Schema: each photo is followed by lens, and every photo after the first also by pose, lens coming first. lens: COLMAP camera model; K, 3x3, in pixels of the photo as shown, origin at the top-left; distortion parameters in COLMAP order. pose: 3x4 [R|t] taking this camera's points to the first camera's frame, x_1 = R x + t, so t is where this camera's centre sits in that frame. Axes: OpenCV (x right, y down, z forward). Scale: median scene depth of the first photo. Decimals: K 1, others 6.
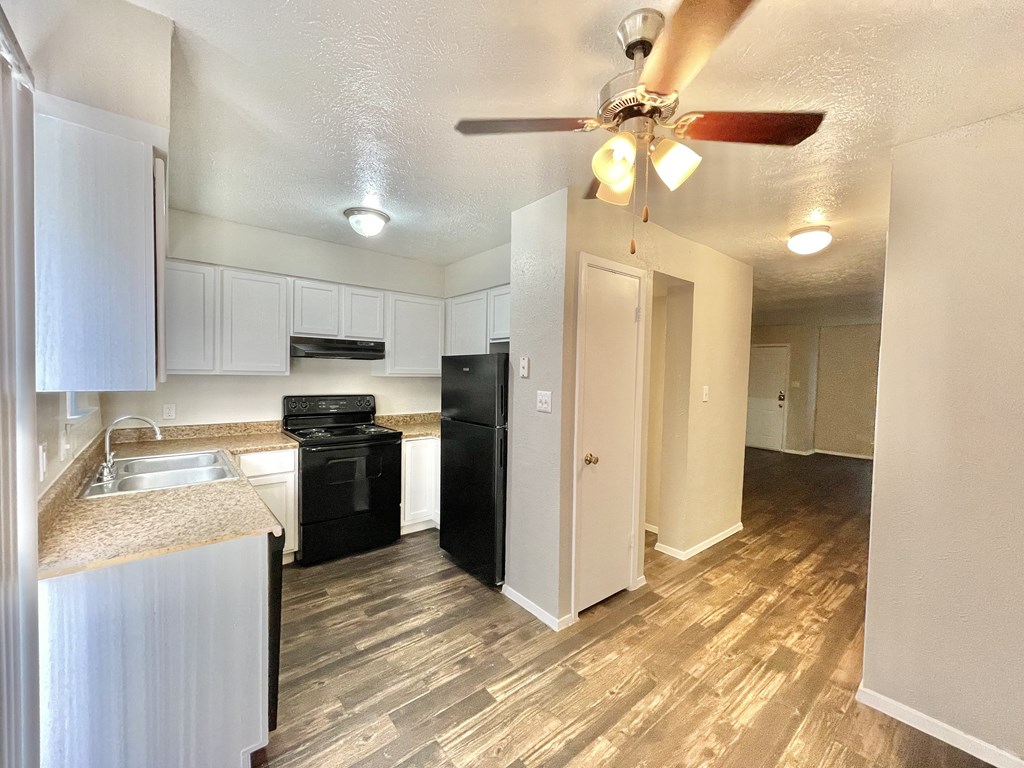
lens RADIAL K [[420.2, 0, 510.9], [0, 420.2, 387.3], [0, 0, 1]] dist [-0.003202, -0.000551]
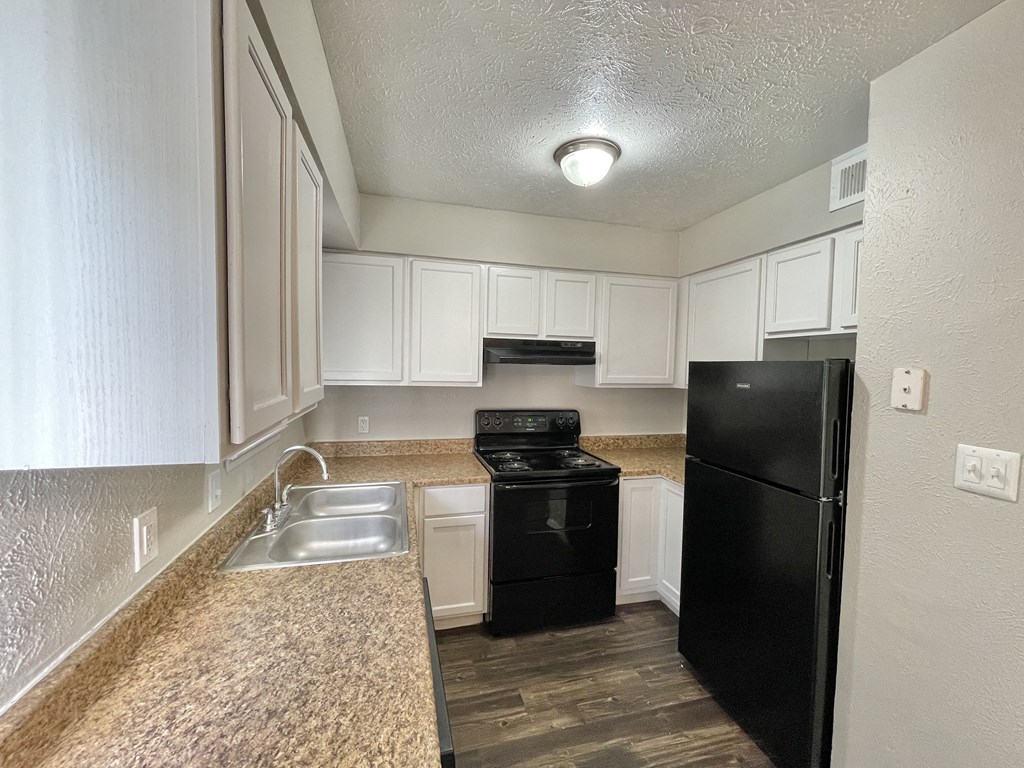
lens RADIAL K [[420.2, 0, 510.9], [0, 420.2, 387.3], [0, 0, 1]] dist [-0.003202, -0.000551]
pose [[0.909744, 0.019529, -0.414710, -0.148247], [-0.016146, 0.999802, 0.011662, -0.039248], [0.414856, -0.003913, 0.909879, 0.302068]]
